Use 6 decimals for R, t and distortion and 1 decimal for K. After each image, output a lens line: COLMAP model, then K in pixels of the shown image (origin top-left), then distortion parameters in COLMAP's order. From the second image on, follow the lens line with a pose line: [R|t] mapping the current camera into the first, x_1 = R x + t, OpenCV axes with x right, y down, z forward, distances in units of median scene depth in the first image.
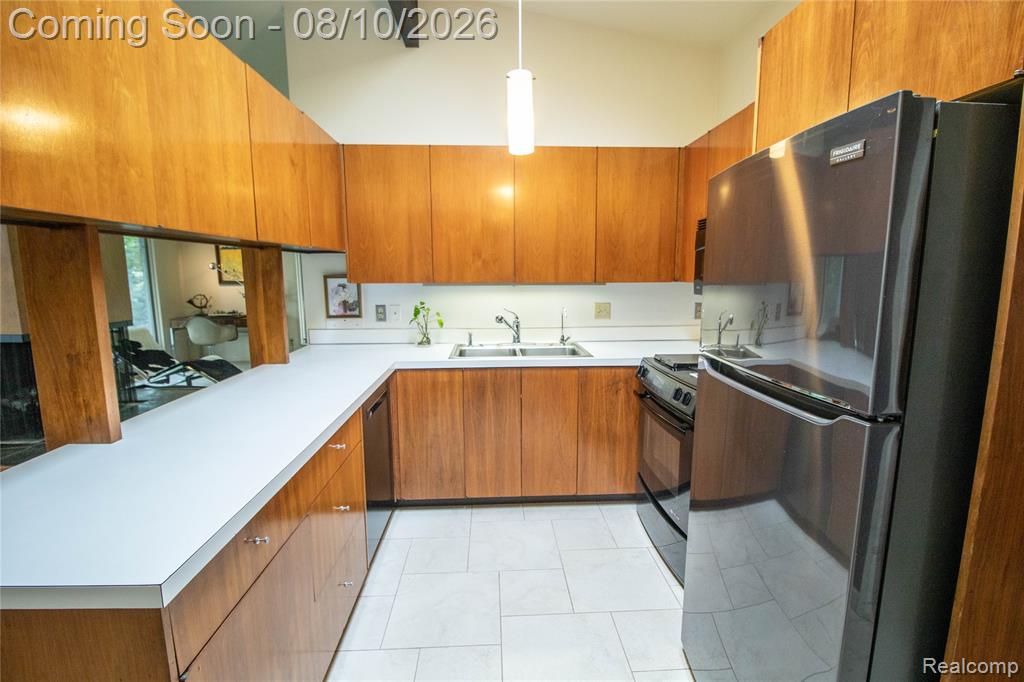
lens RADIAL K [[487.6, 0, 513.7], [0, 487.6, 355.4], [0, 0, 1]] dist [0.000724, -0.000140]
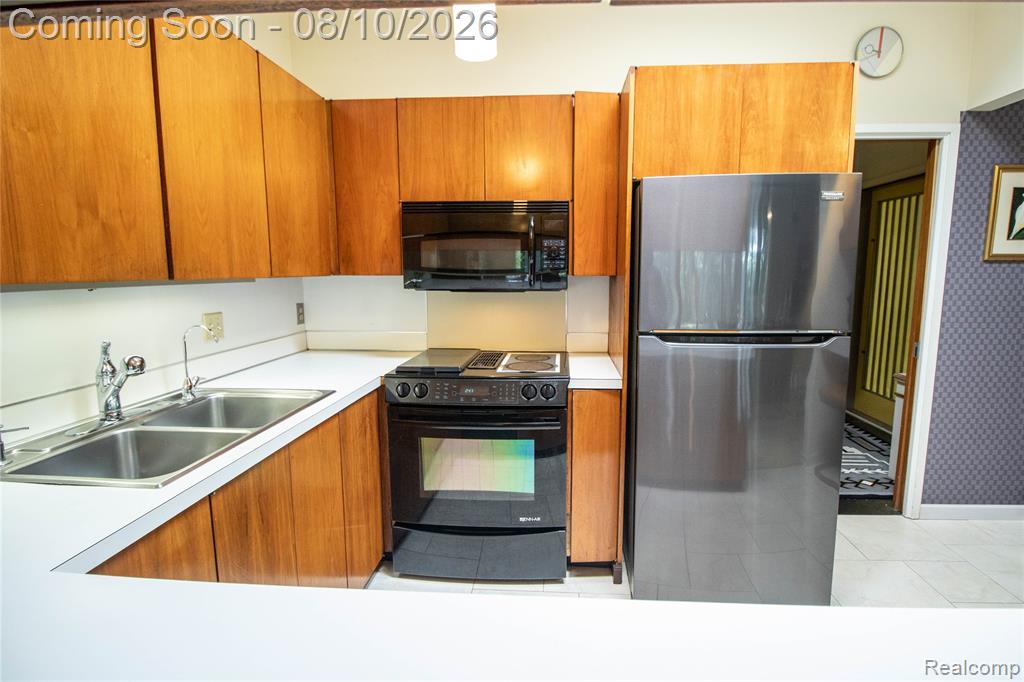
lens RADIAL K [[513.7, 0, 512.0], [0, 513.7, 341.0], [0, 0, 1]] dist [0.001743, 0.000243]
pose [[0.106019, -0.130858, 0.985716, -0.474537], [0.166032, 0.979716, 0.112204, -0.101007], [-0.980405, 0.151765, 0.125595, 0.685608]]
